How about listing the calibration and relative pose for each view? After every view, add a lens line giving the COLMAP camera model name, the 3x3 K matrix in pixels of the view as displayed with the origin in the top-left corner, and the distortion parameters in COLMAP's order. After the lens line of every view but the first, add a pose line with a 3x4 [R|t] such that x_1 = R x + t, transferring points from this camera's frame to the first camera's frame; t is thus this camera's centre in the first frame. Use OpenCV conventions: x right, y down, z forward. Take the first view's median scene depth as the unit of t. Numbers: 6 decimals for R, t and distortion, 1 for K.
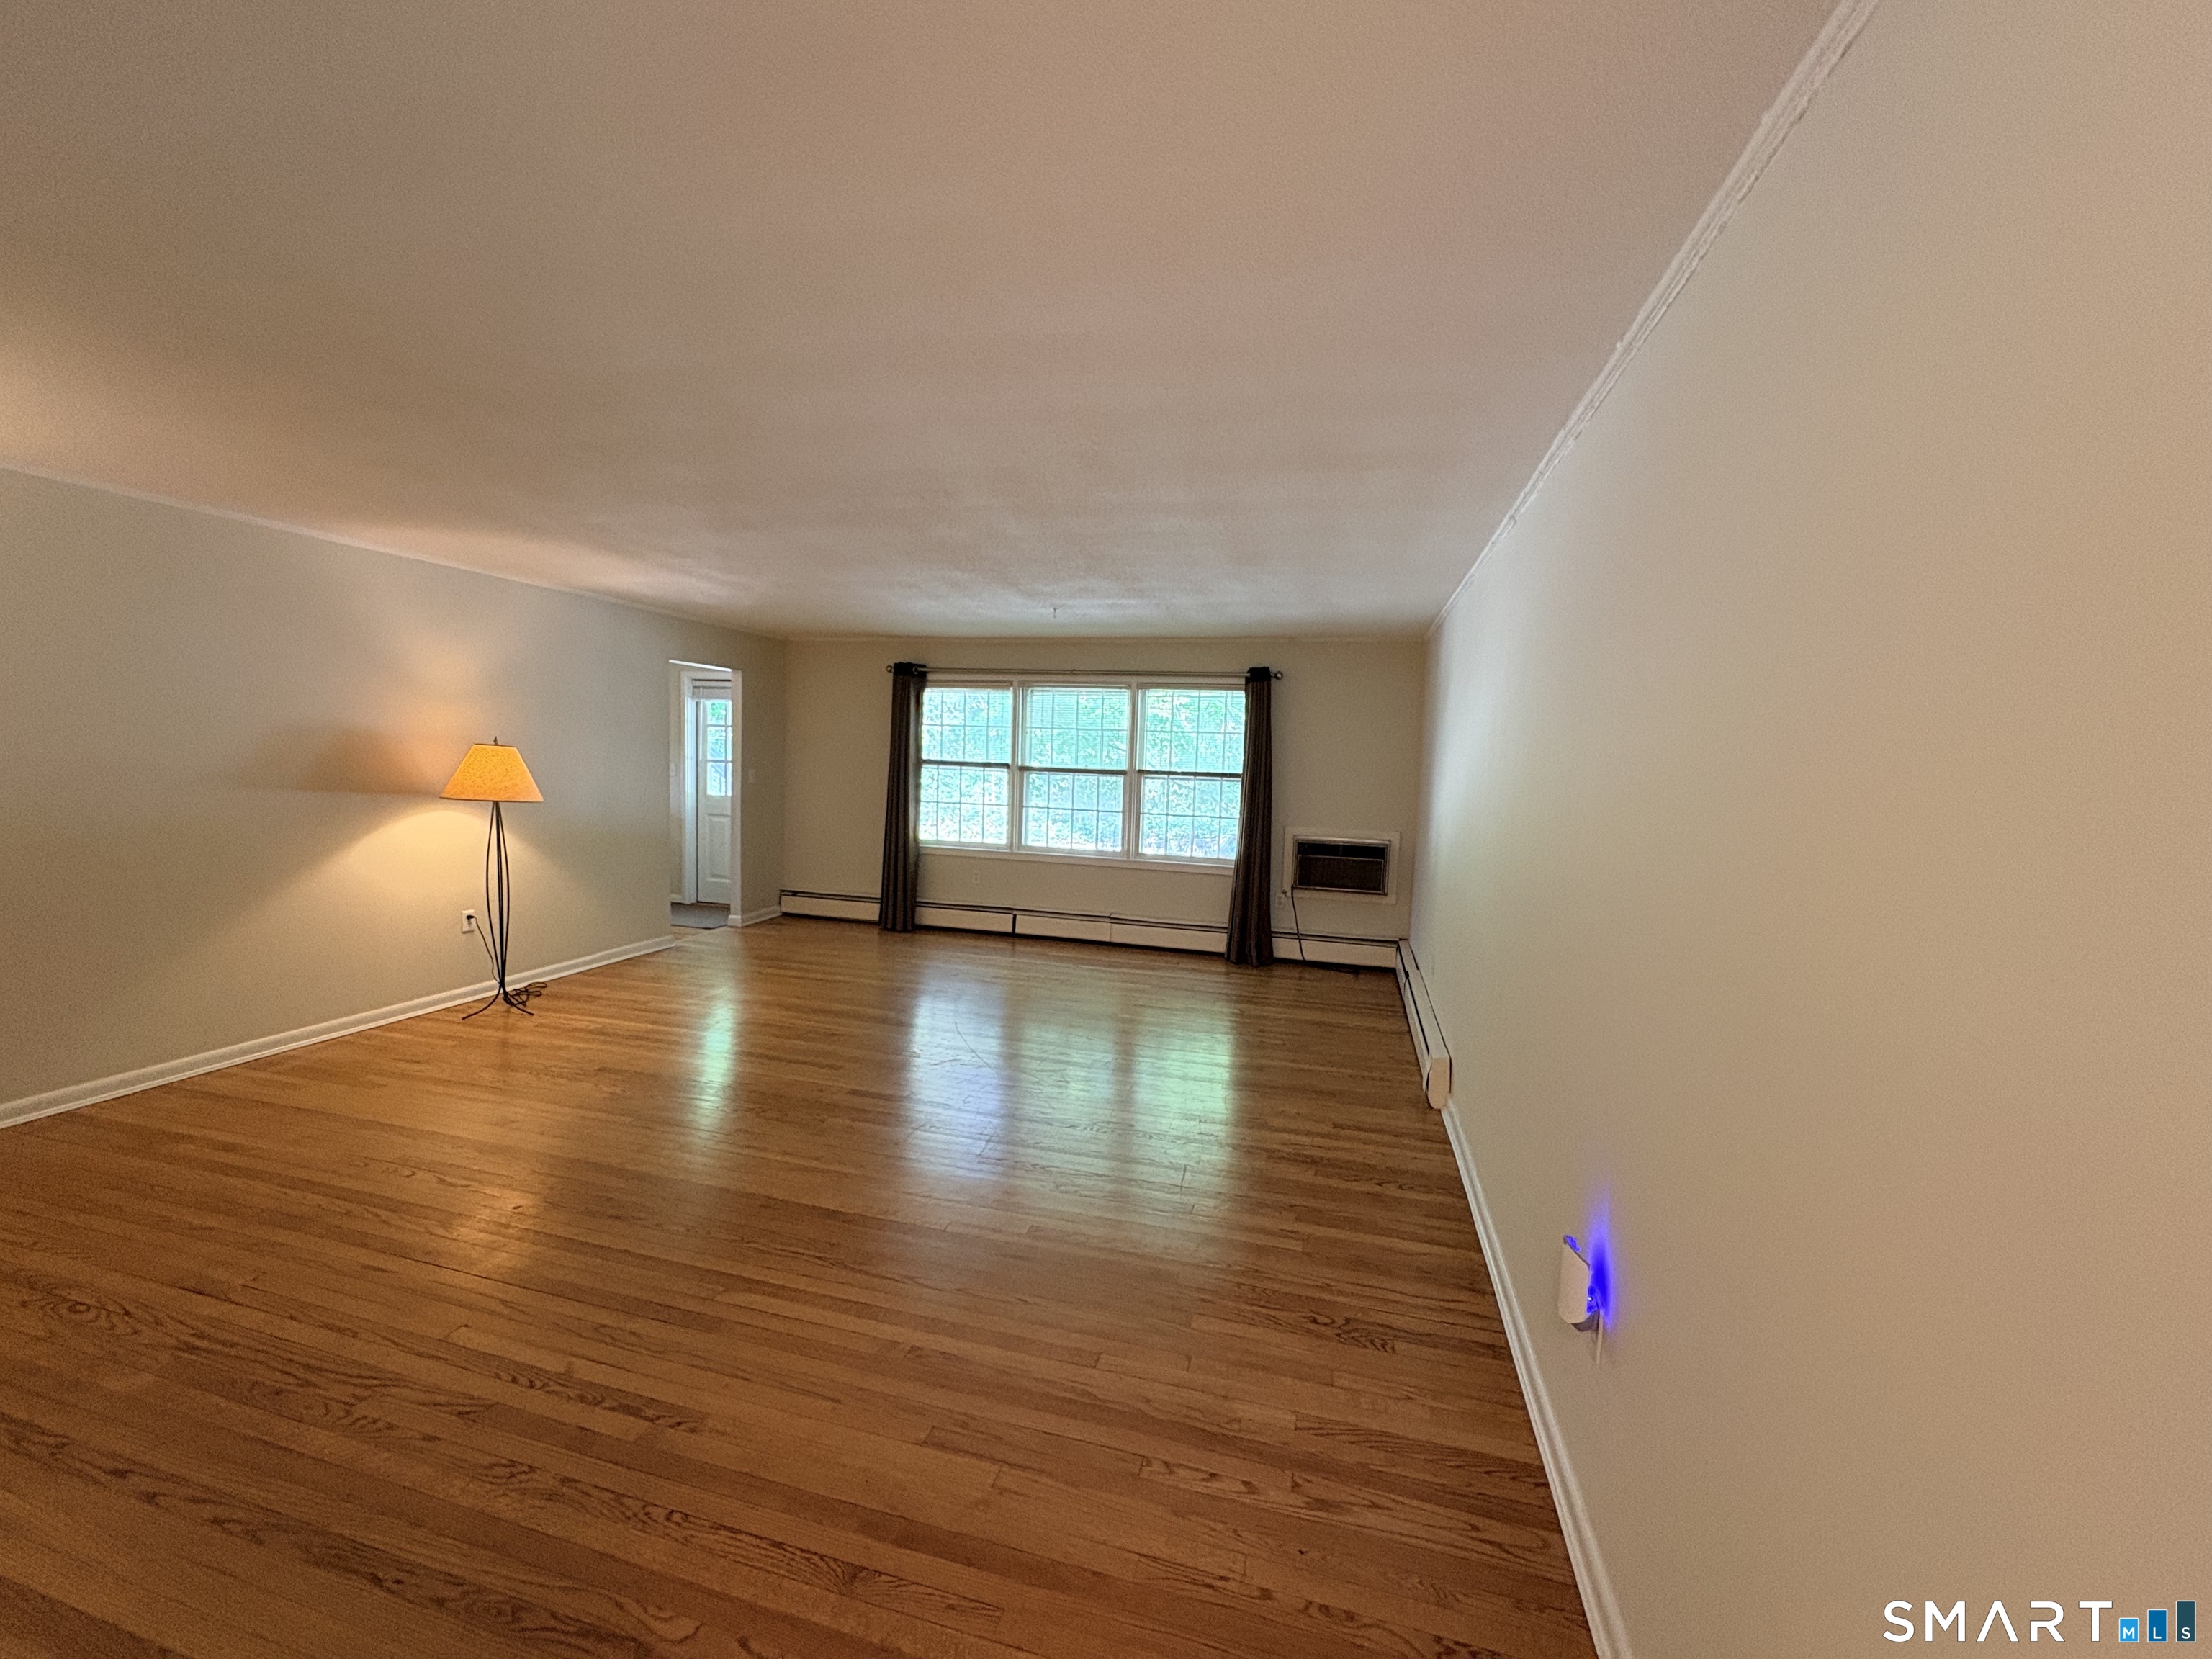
lens RADIAL K [[880.4, 0, 1103.2], [0, 880.4, 828.1], [0, 0, 1]] dist [0.003148, 0.000126]
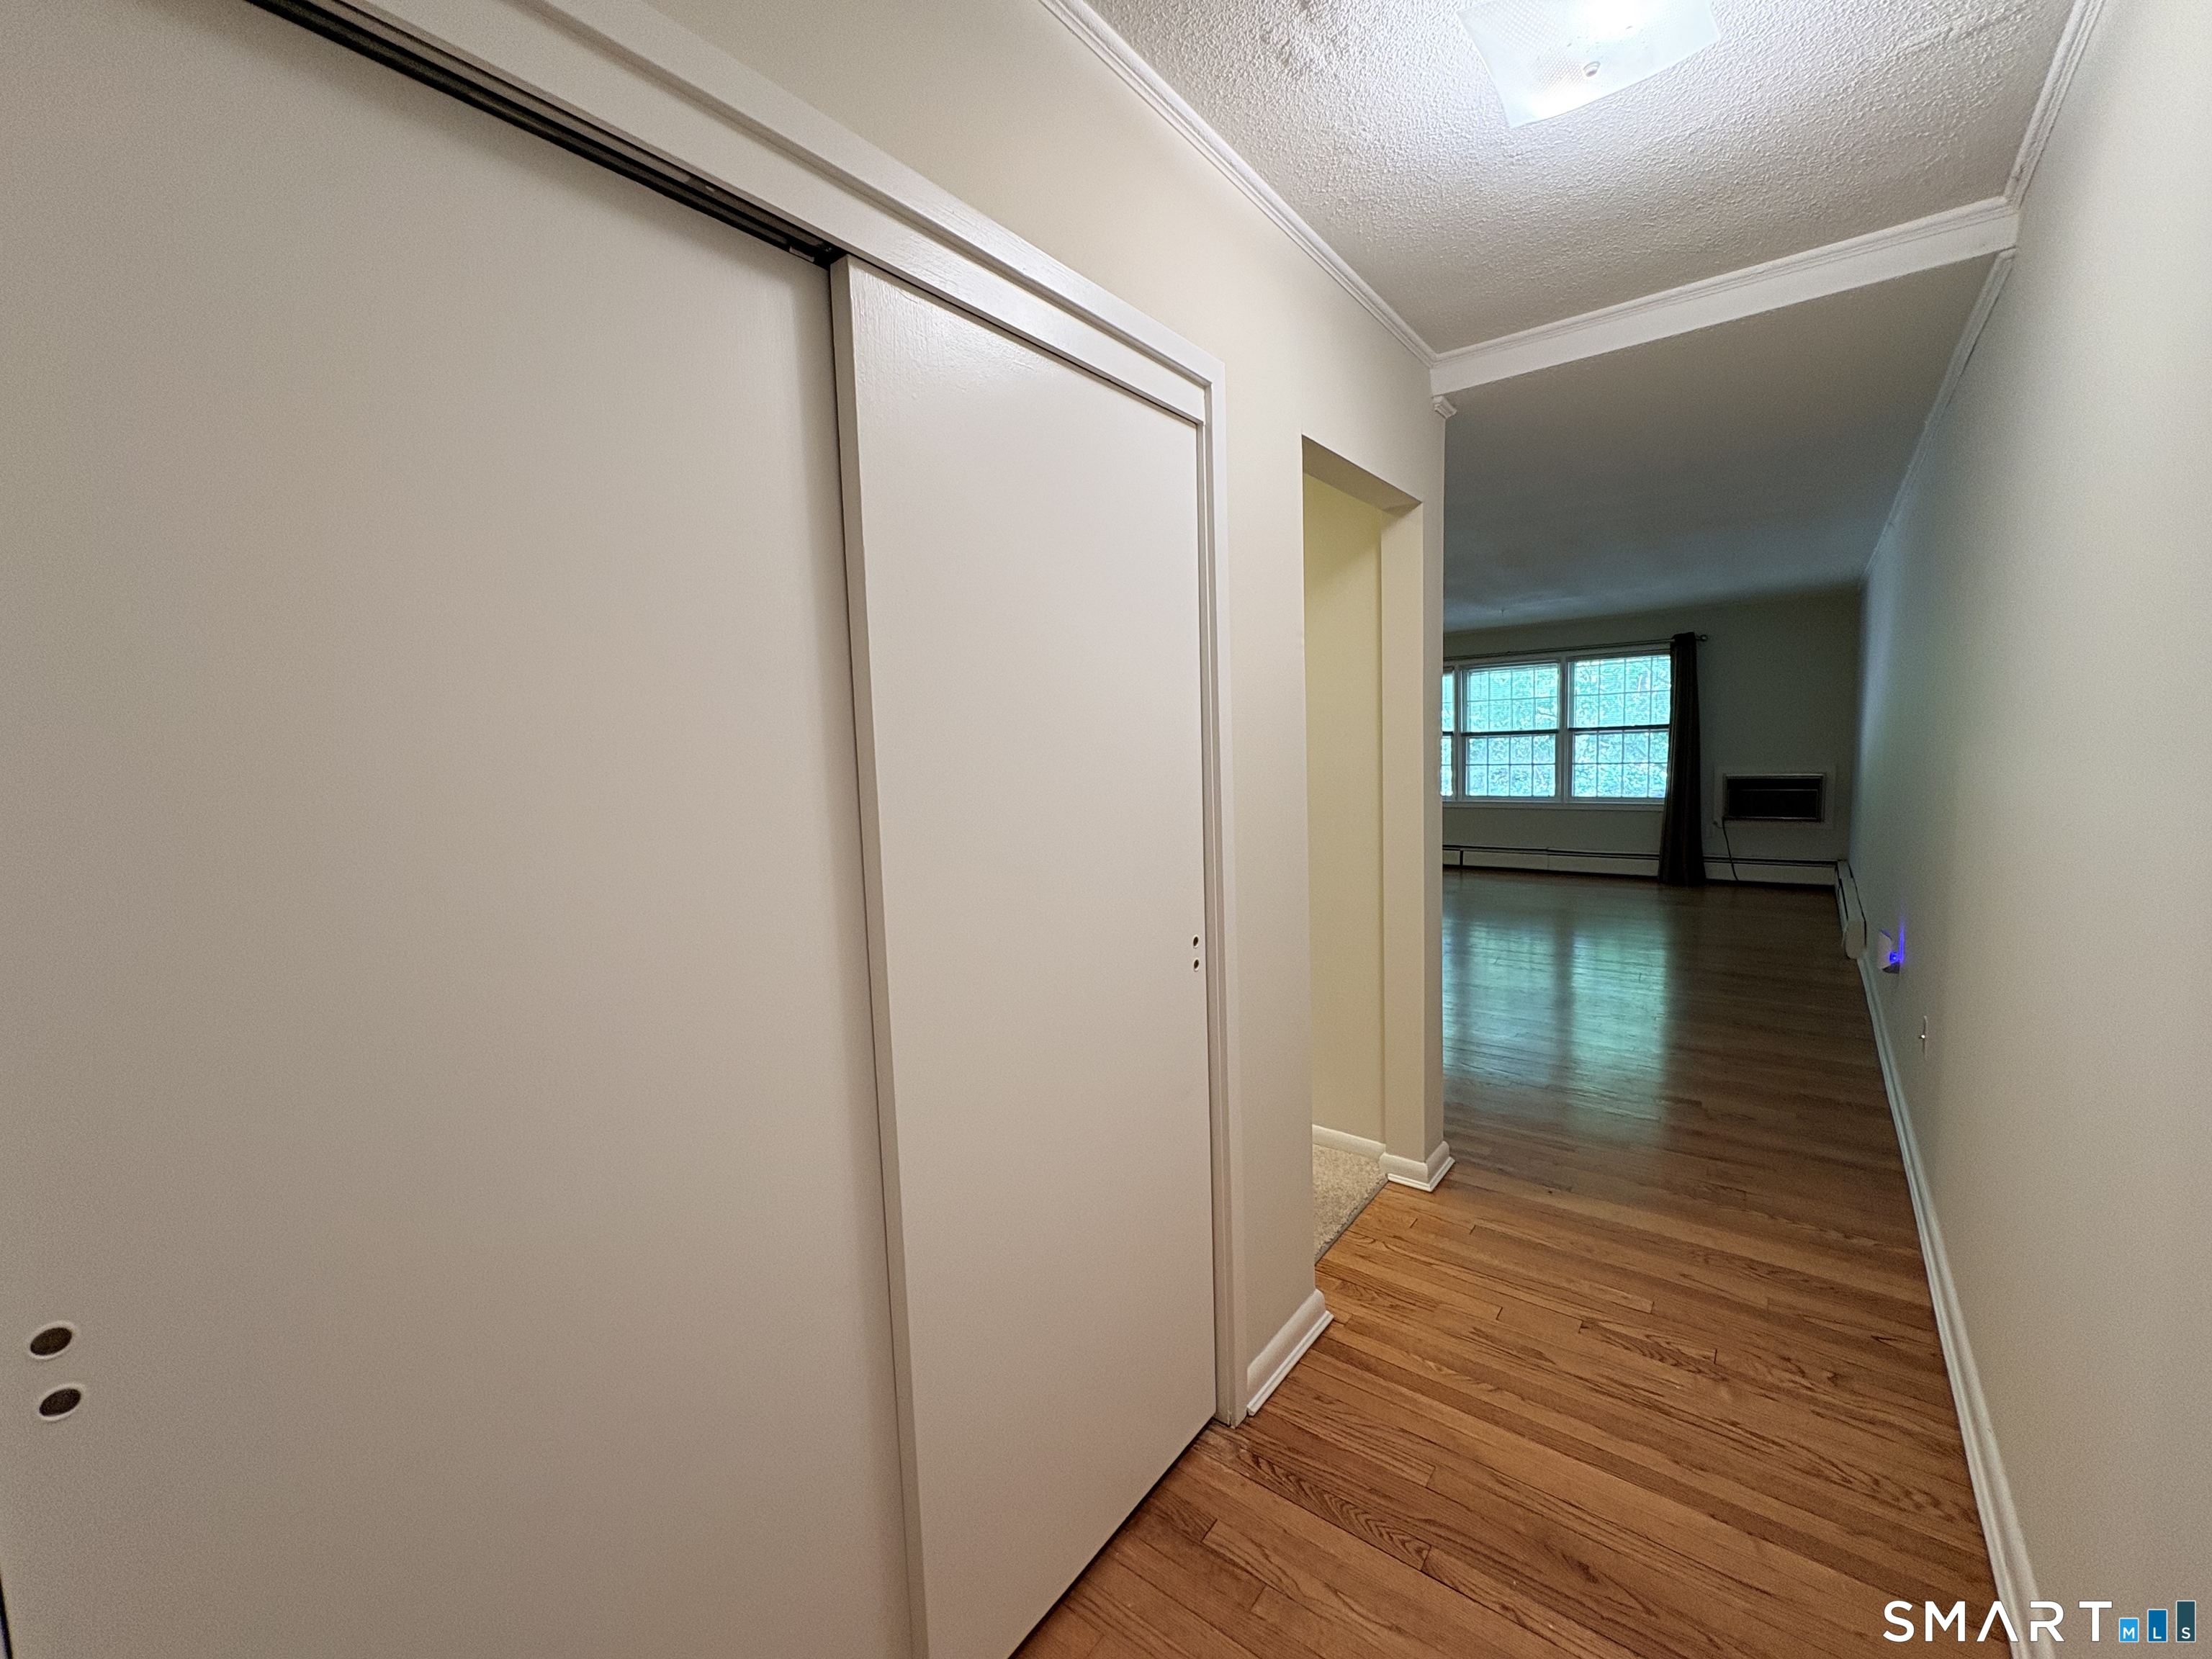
lens RADIAL K [[880.4, 0, 1104.2], [0, 880.4, 829.6], [0, 0, 1]] dist [0.003148, 0.000126]
pose [[0.917144, -0.029000, -0.397500, -0.072778], [0.035031, 0.999355, 0.007918, 0.043348], [0.397014, -0.021187, 0.917568, -0.393243]]
